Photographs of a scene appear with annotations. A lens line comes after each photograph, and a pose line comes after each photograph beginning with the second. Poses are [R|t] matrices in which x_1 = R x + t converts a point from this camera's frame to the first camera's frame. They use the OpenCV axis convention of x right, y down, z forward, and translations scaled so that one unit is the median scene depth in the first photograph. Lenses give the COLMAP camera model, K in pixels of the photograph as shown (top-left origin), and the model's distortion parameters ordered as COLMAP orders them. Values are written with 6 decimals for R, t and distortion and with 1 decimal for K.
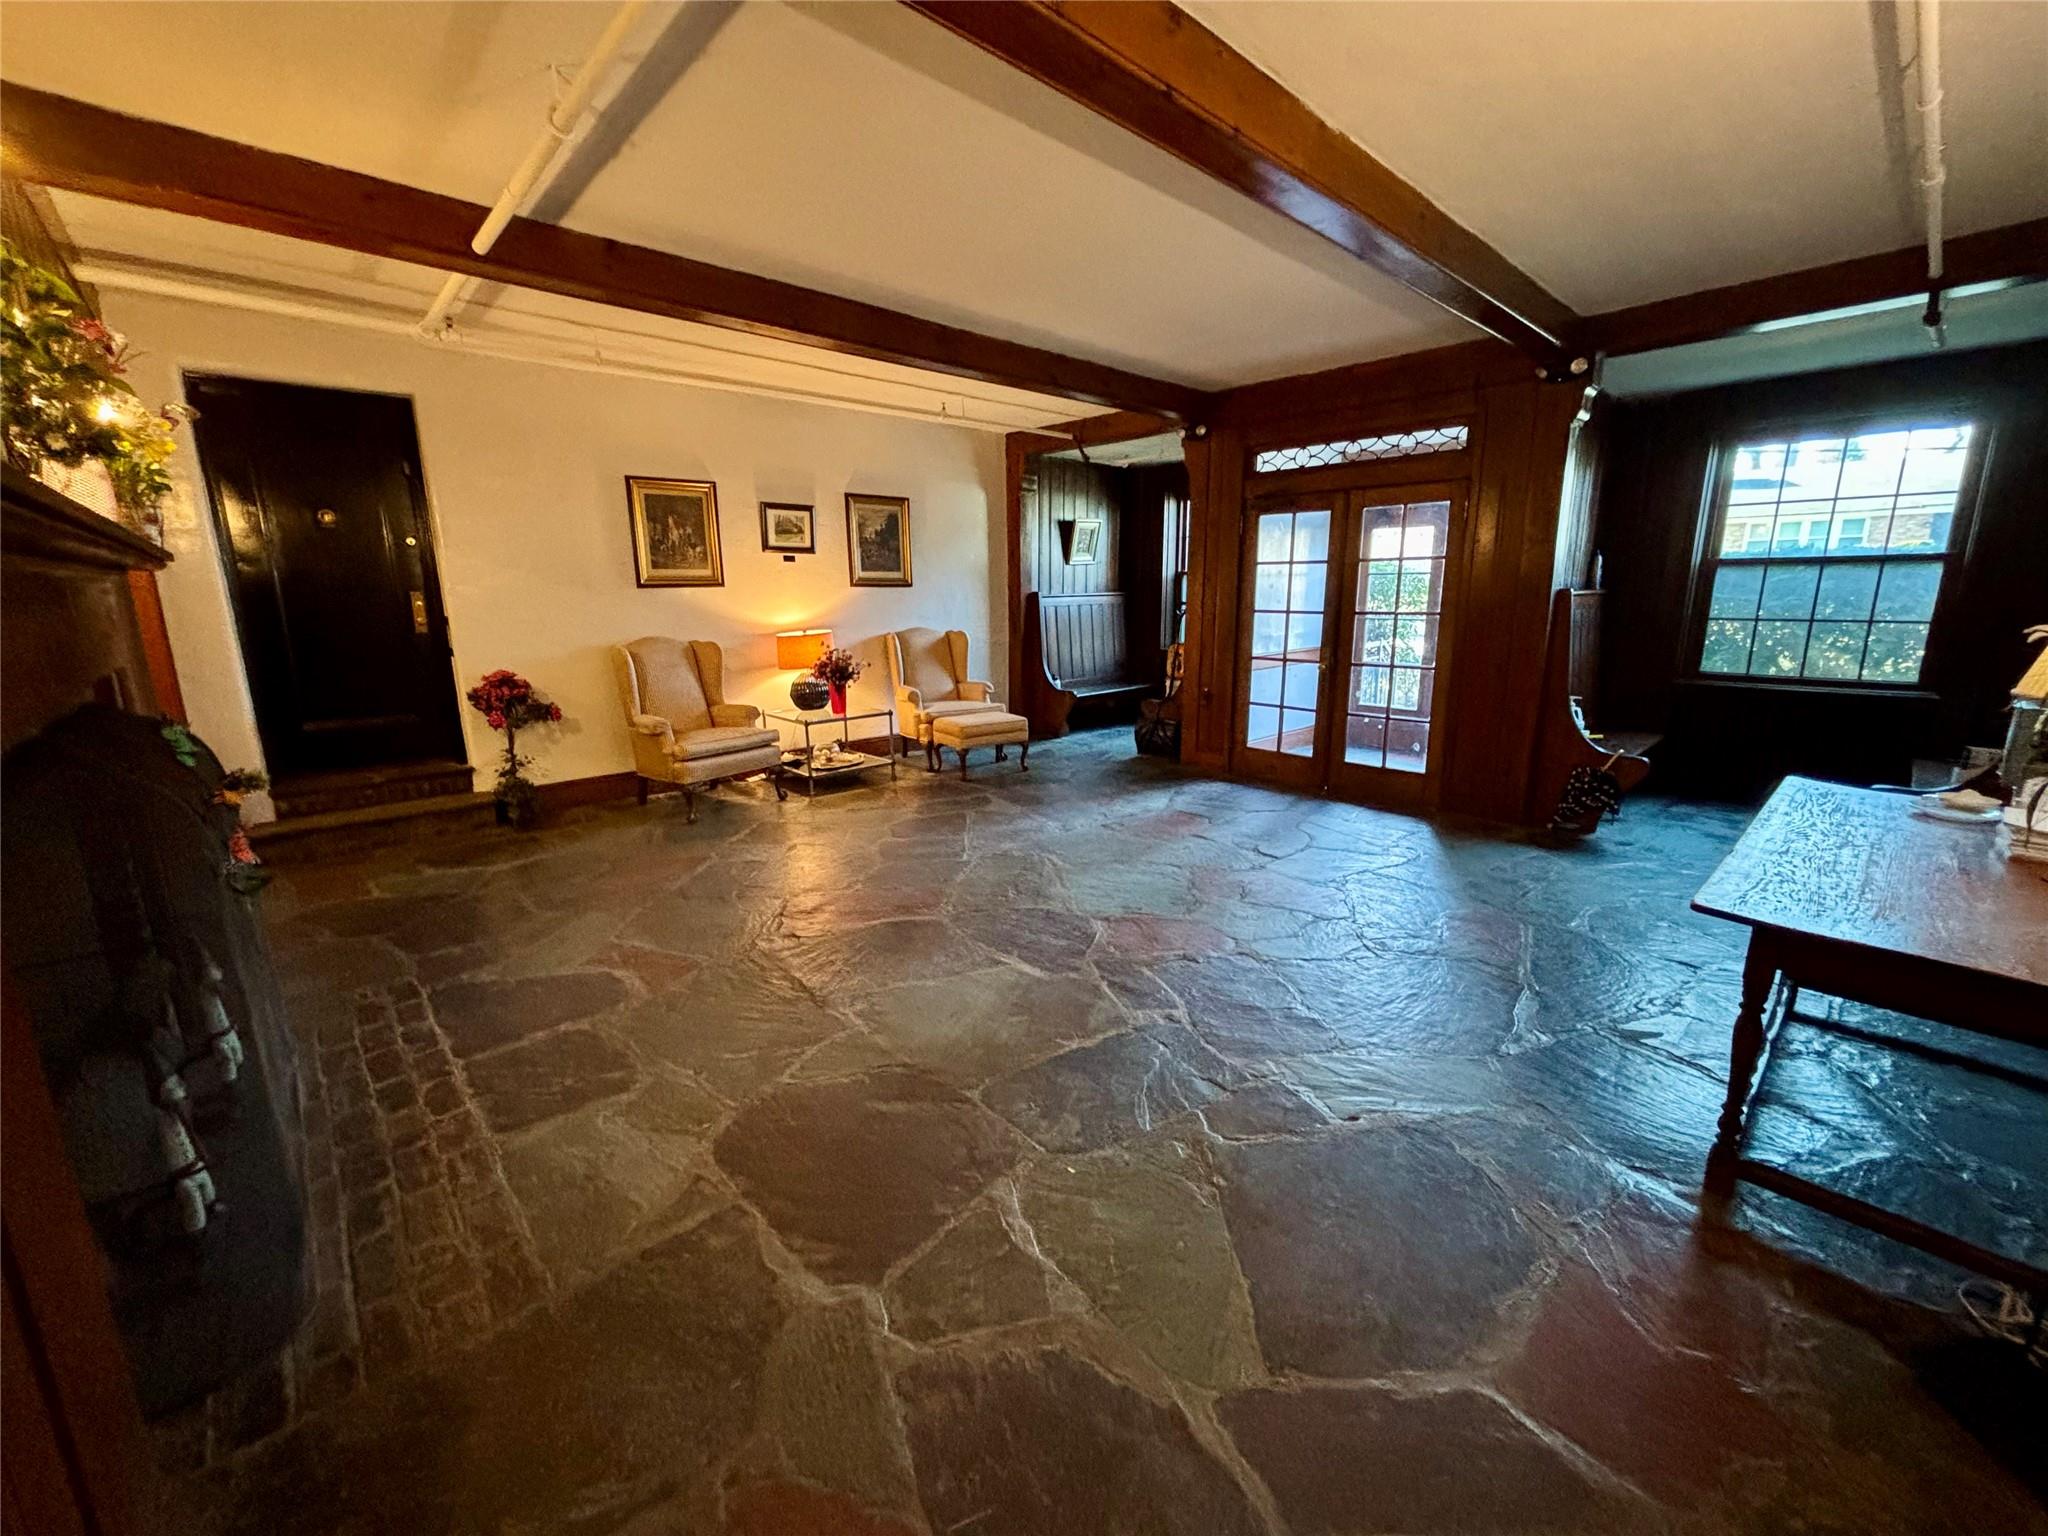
lens RADIAL K [[818.4, 0, 1024.0], [0, 818.4, 768.0], [0, 0, 1]] dist [0.000761, -0.000026]
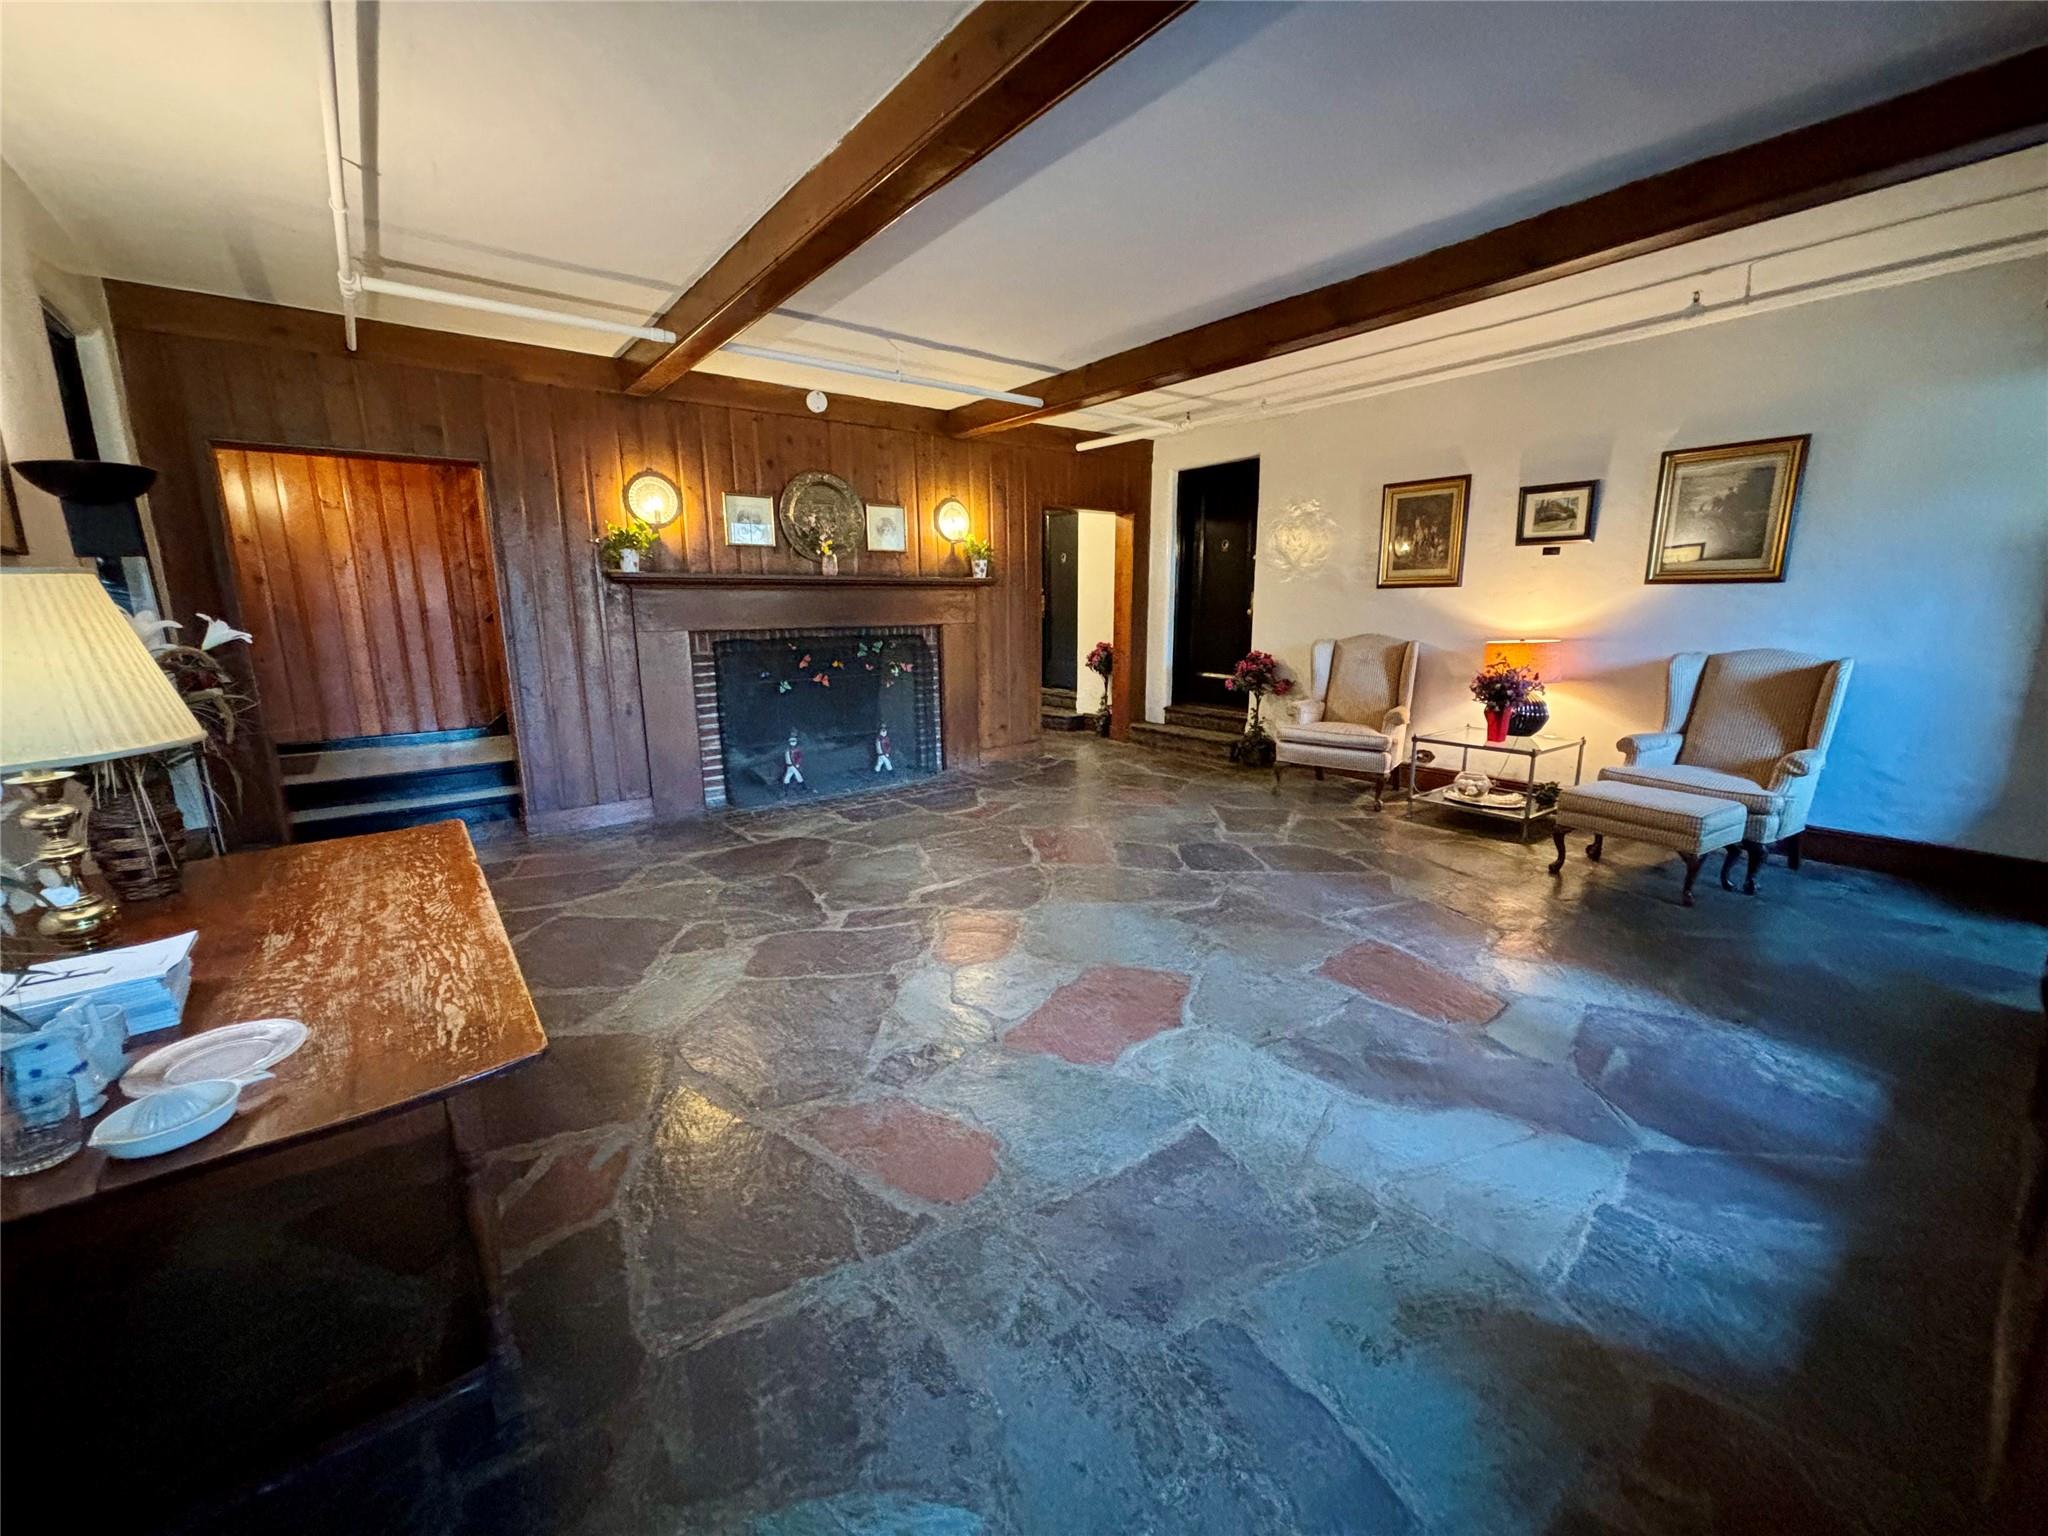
lens RADIAL K [[818.4, 0, 1024.0], [0, 818.4, 768.0], [0, 0, 1]] dist [0.000761, -0.000026]
pose [[-0.084499, 0.213235, -0.973340, 0.693917], [-0.205398, 0.952127, 0.226419, -0.147577], [0.975024, 0.219054, -0.036656, 0.656851]]
